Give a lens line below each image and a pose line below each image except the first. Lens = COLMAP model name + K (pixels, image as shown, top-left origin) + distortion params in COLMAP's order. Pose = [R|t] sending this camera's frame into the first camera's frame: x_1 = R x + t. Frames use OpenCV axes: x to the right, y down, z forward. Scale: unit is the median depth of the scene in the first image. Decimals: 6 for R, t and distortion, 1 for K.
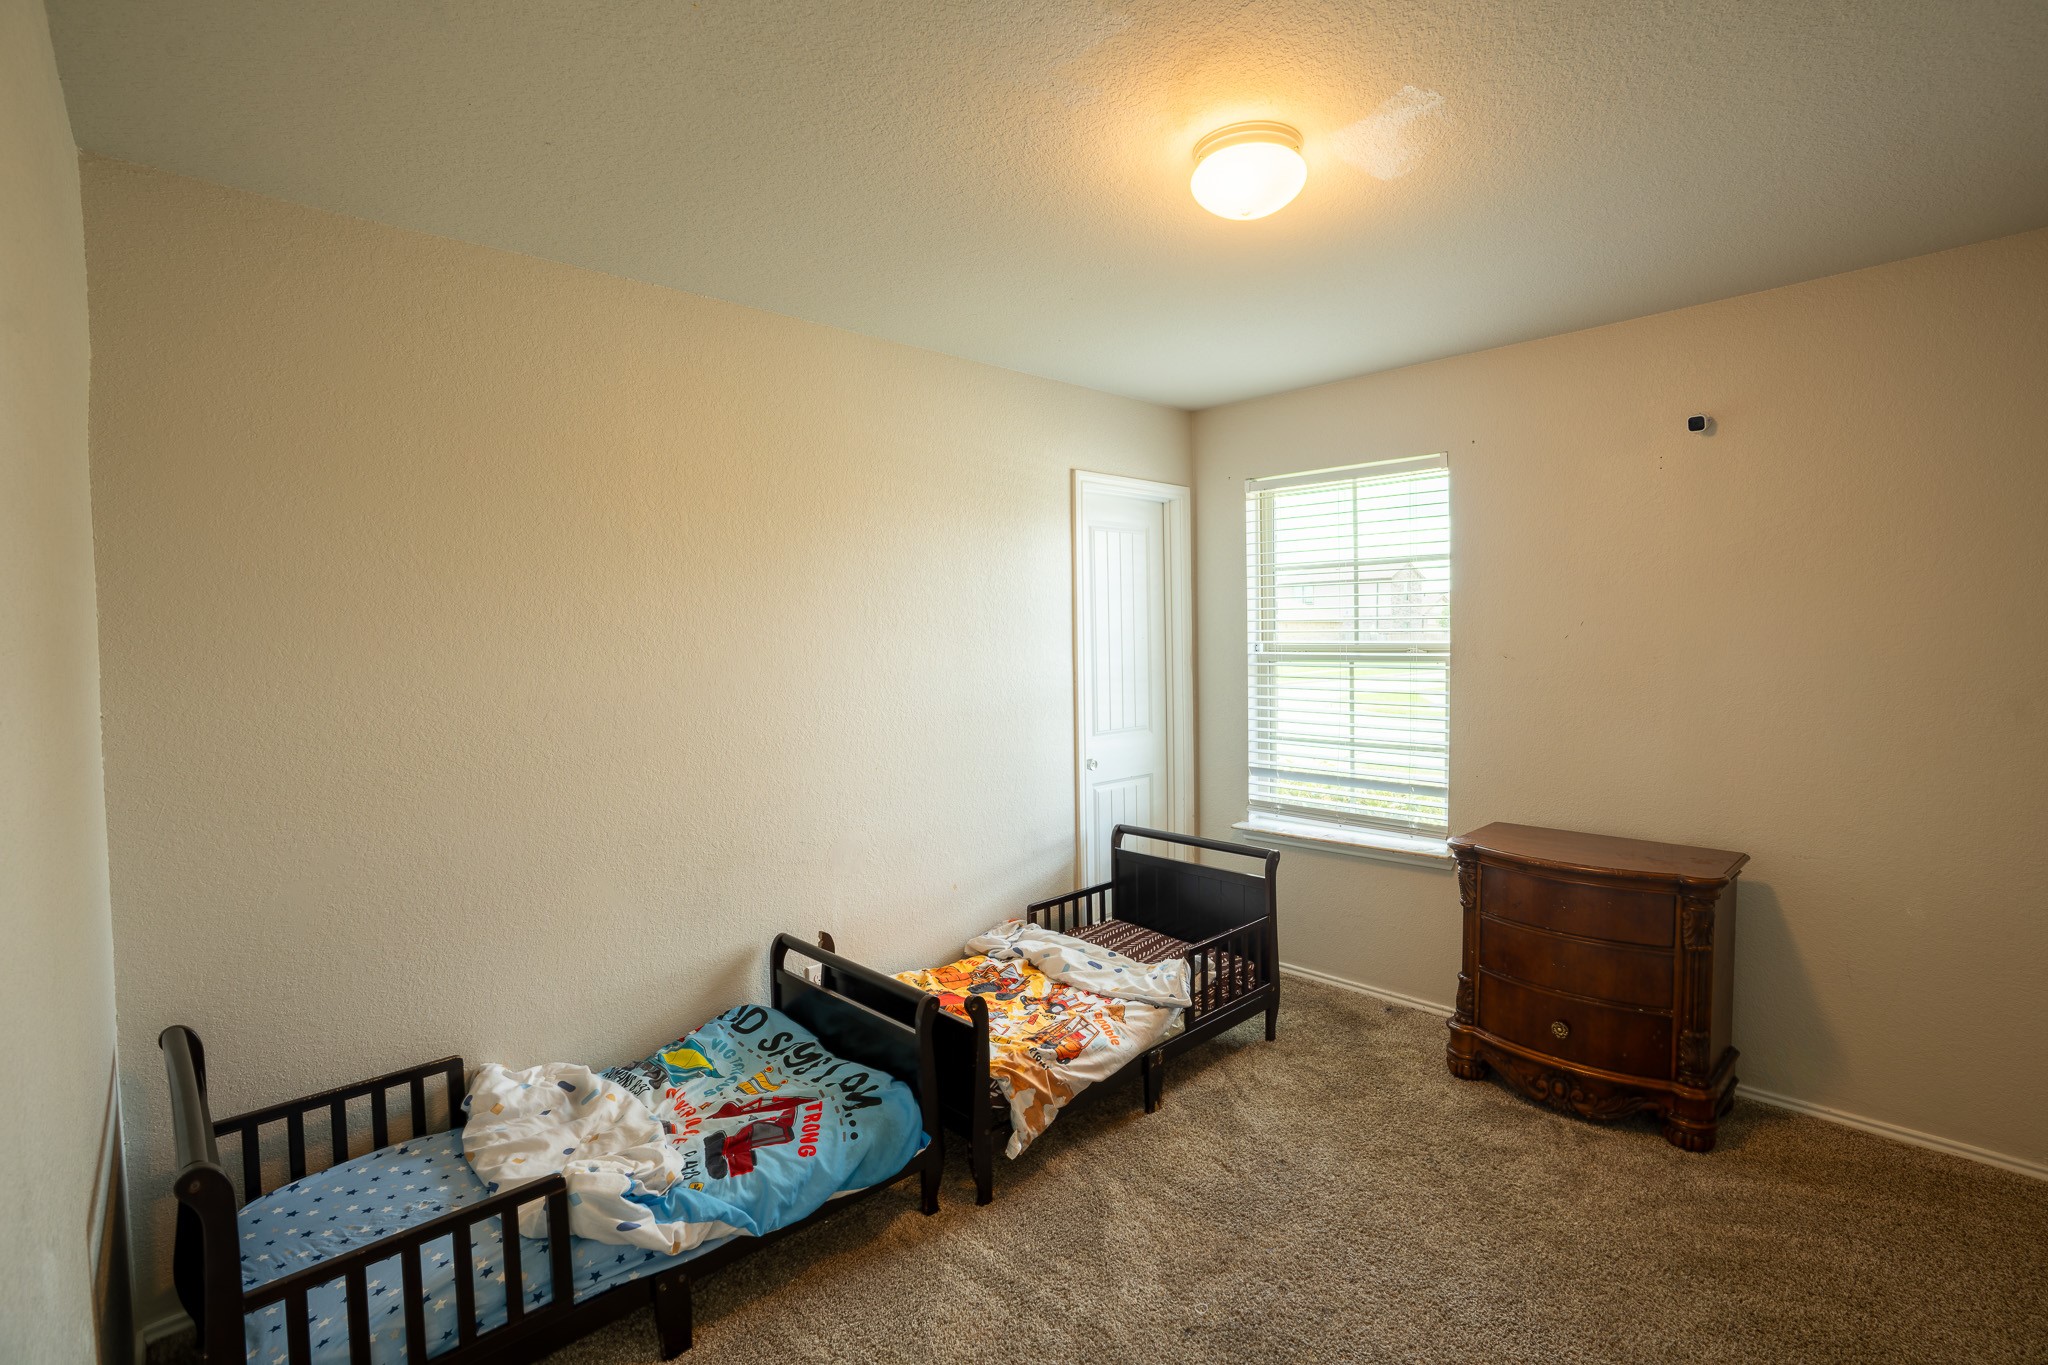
lens RADIAL K [[946.4, 0, 1040.4], [0, 946.4, 675.1], [0, 0, 1]] dist [-0.075110, 0.024204]
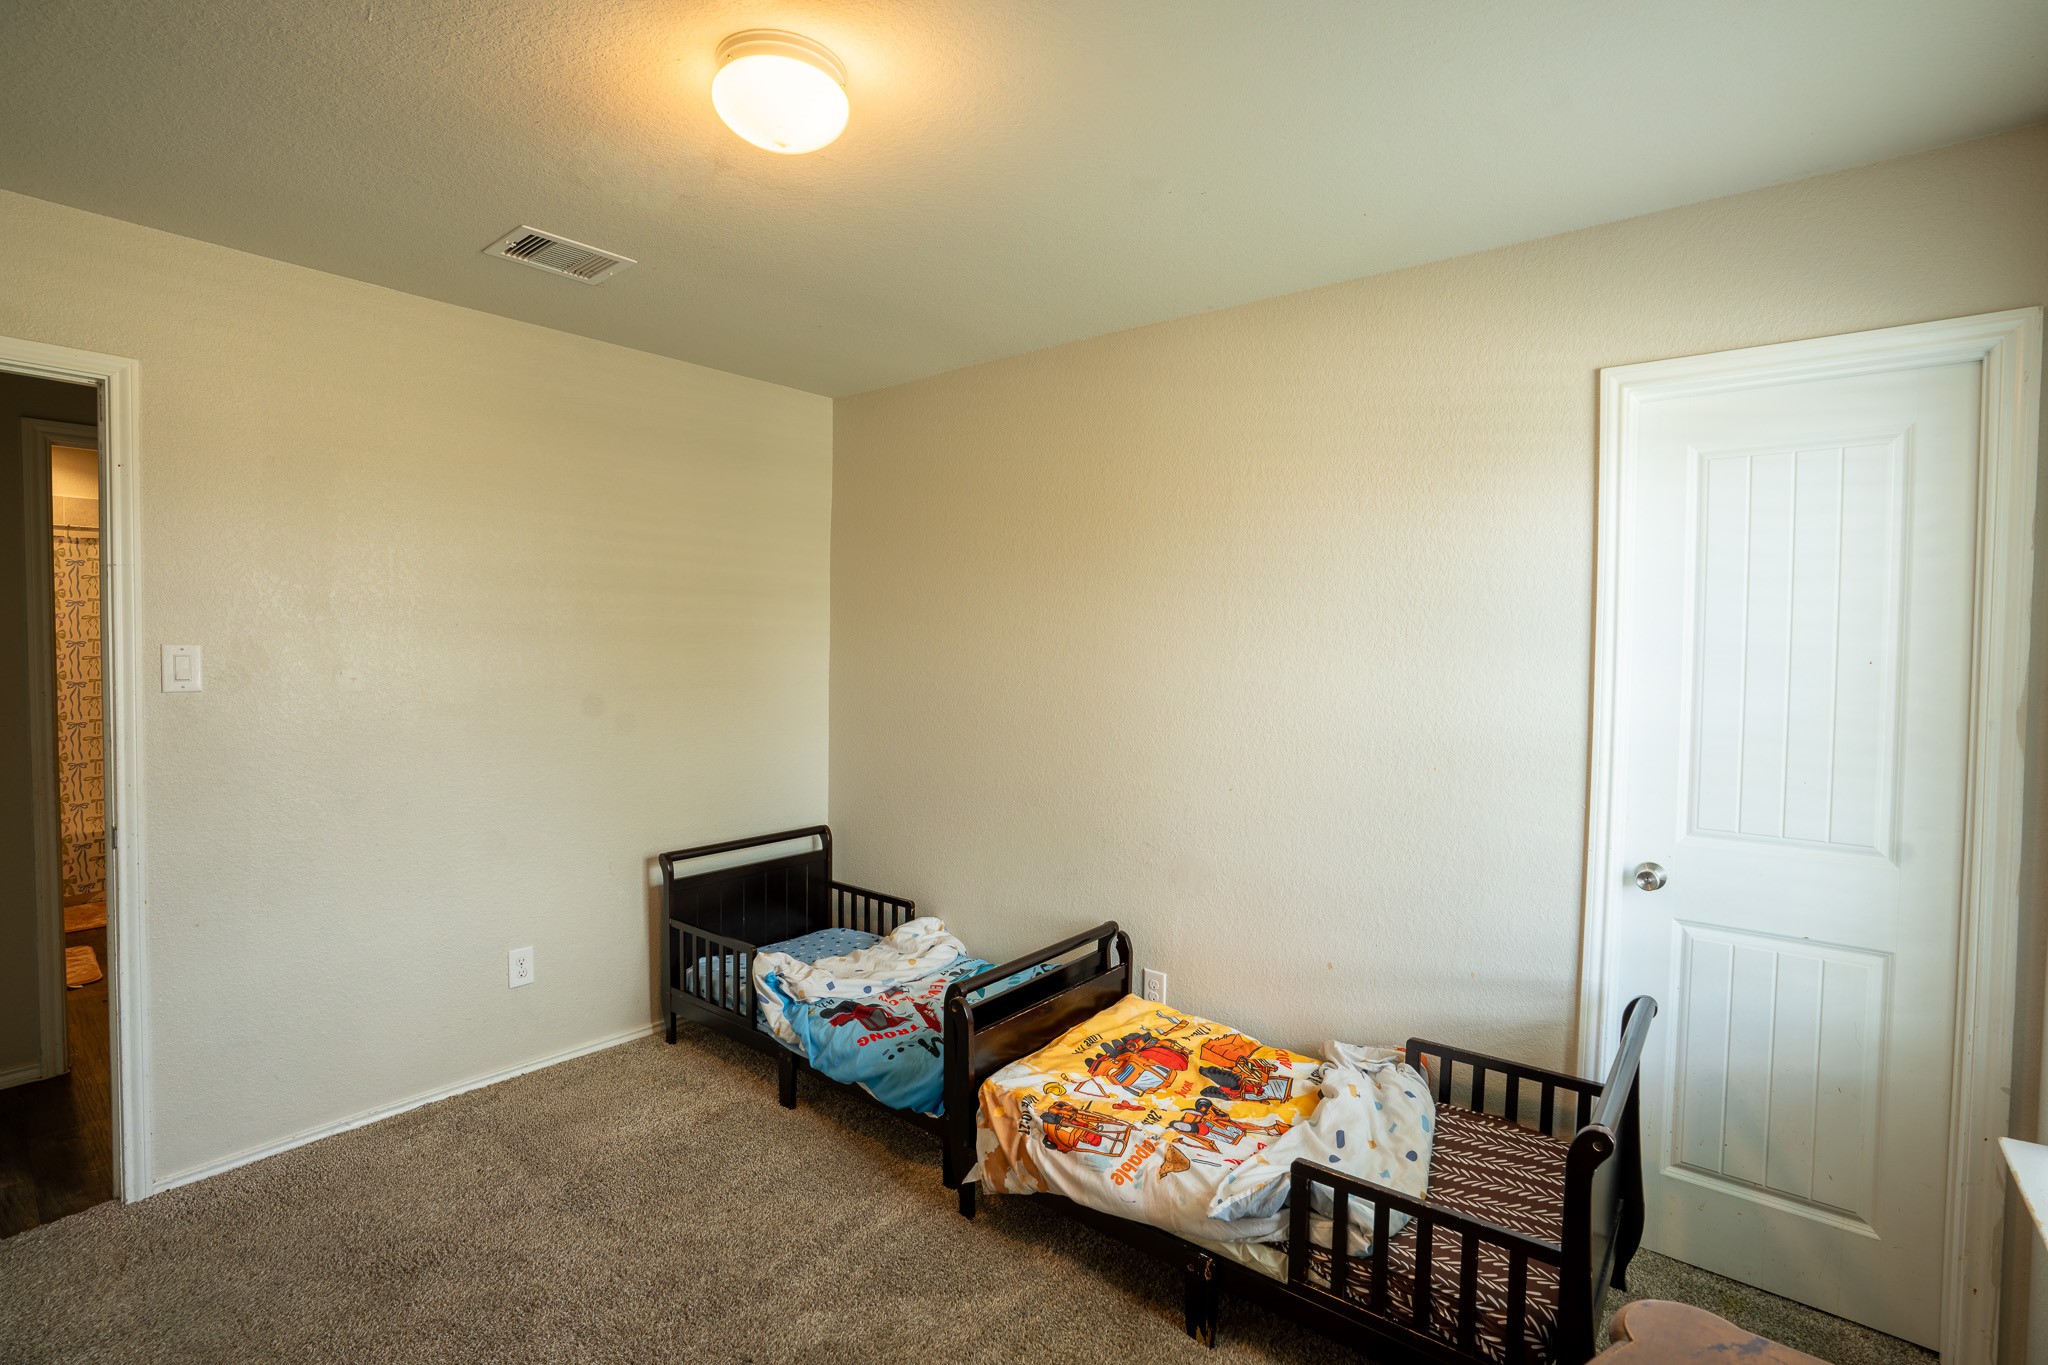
lens RADIAL K [[946.4, 0, 1040.4], [0, 946.4, 675.1], [0, 0, 1]] dist [-0.075110, 0.024204]
pose [[0.124587, 0.054778, -0.990695, 0.762308], [-0.057825, 0.997179, 0.047865, -0.046116], [0.990522, 0.051323, 0.127403, 0.787276]]
